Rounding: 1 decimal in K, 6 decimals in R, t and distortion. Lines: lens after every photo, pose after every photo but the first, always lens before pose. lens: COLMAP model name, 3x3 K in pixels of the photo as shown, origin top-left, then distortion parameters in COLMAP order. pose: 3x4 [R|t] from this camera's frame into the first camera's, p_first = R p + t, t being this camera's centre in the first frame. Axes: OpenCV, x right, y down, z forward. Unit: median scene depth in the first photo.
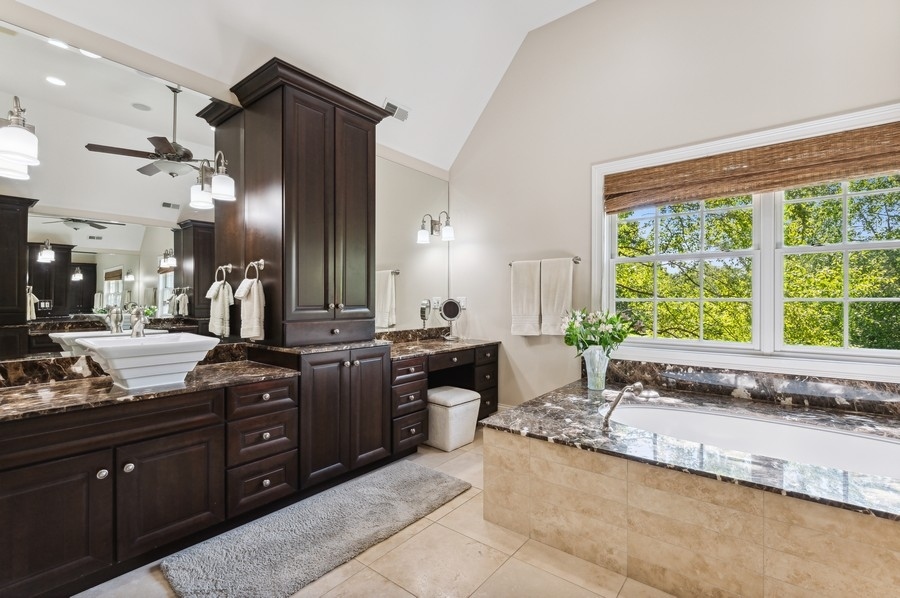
lens RADIAL K [[407.3, 0, 451.1], [0, 407.3, 301.6], [0, 0, 1]] dist [0.001041, -0.000285]
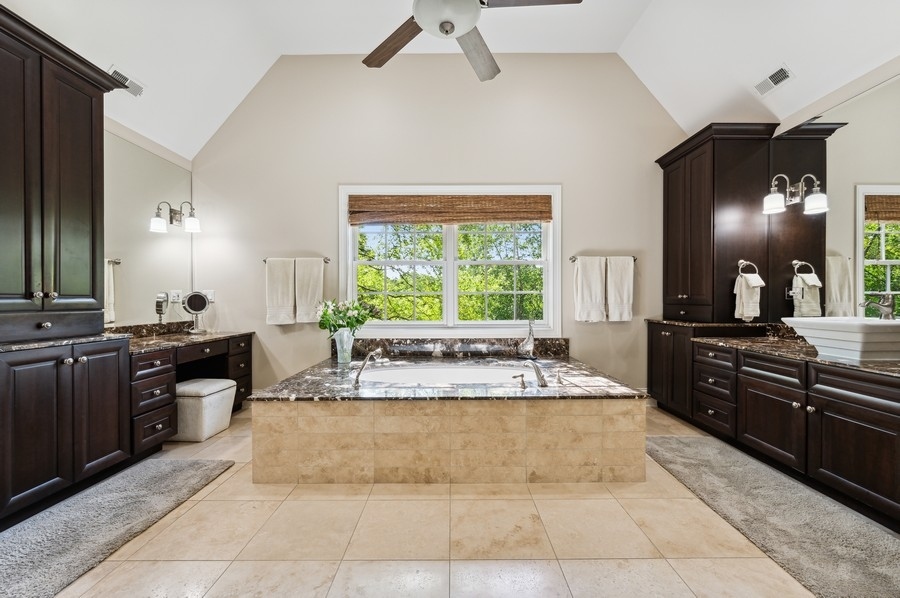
lens RADIAL K [[356.3, 0, 454.3], [0, 356.3, 301.0], [0, 0, 1]] dist [-0.007425, -0.000029]
pose [[0.781530, -0.005004, 0.623848, -0.075215], [0.004206, 0.999987, 0.002751, 0.024146], [-0.623854, 0.000474, 0.781541, -0.090104]]
